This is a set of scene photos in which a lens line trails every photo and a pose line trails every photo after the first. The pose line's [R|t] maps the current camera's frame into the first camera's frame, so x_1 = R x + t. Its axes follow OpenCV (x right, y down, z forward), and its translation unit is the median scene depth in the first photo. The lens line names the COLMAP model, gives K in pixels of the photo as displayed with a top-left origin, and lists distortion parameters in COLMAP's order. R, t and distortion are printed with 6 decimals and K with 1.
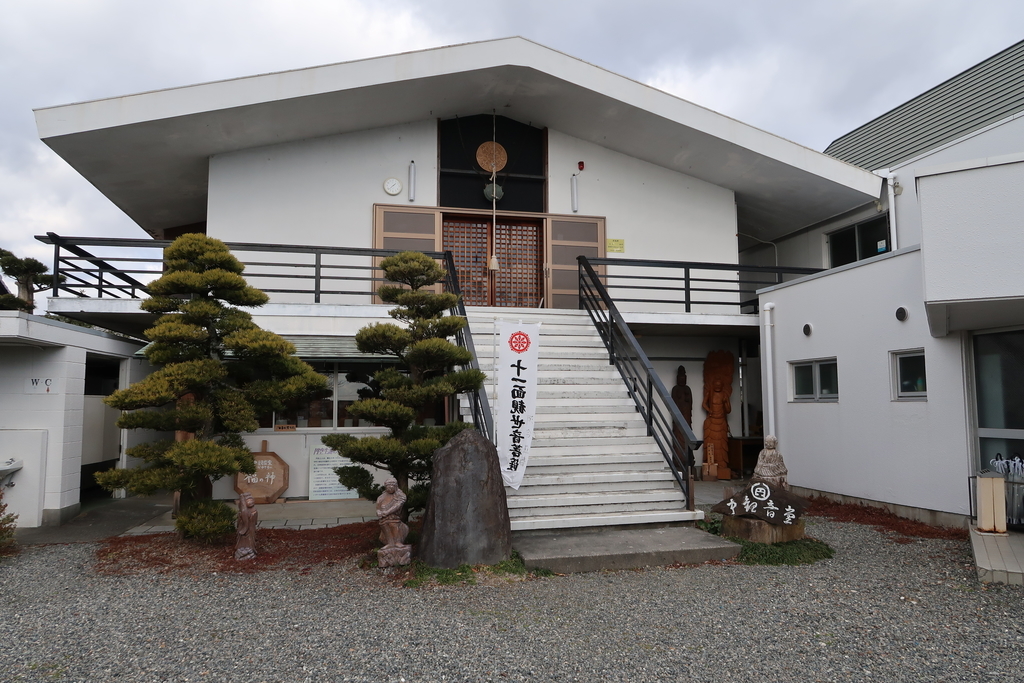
lens RADIAL K [[739.9, 0, 516.5], [0, 739.9, 336.5], [0, 0, 1]] dist [-0.003763, 0.005991]
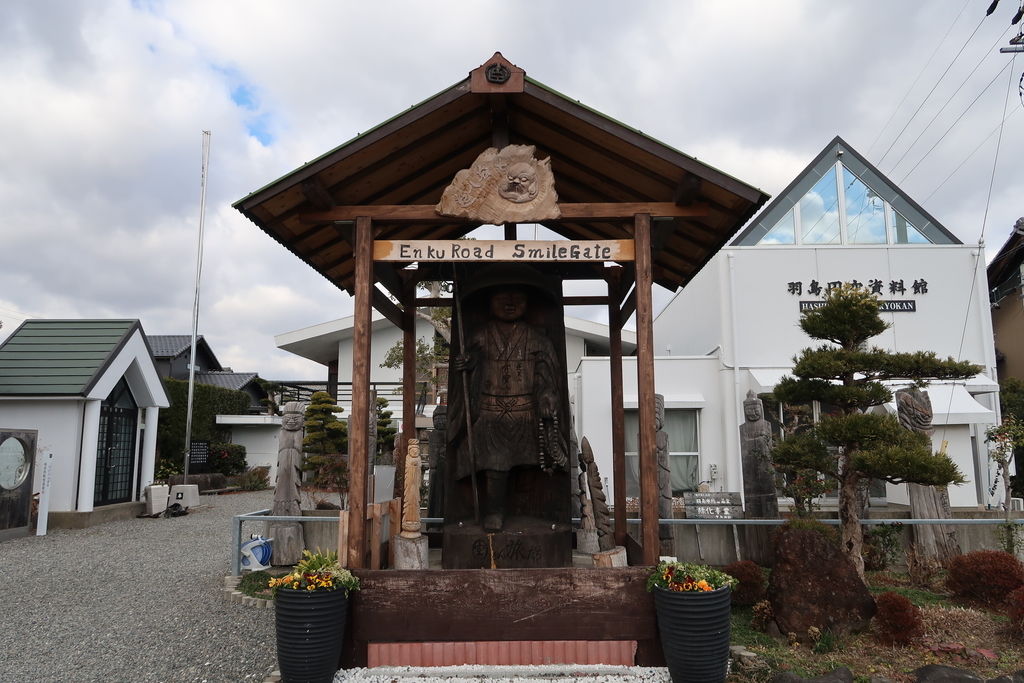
lens RADIAL K [[739.9, 0, 516.5], [0, 739.9, 336.5], [0, 0, 1]] dist [-0.003763, 0.005991]
pose [[0.966376, -0.035763, -0.254636, 1.082422], [0.021306, 0.998012, -0.059309, -0.150855], [0.256251, 0.051890, 0.965217, -1.680631]]
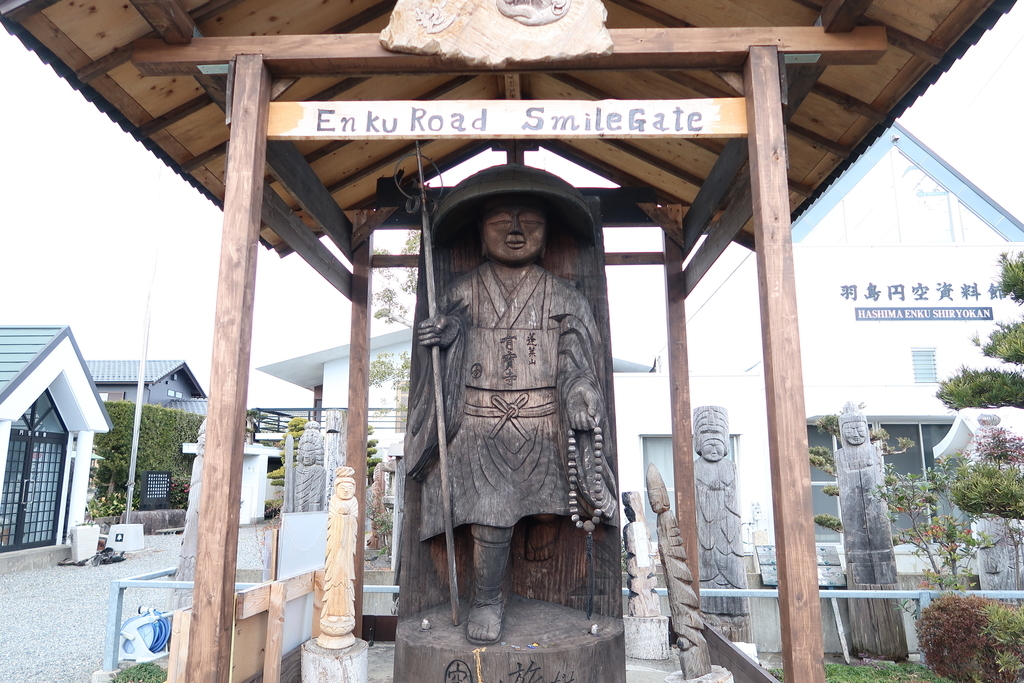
lens RADIAL K [[739.9, 0, 516.5], [0, 739.9, 336.5], [0, 0, 1]] dist [-0.003763, 0.005991]
pose [[0.966421, -0.043629, -0.253235, 1.000868], [0.017999, 0.994554, -0.102661, -0.125426], [0.256335, 0.094656, 0.961942, -1.396409]]
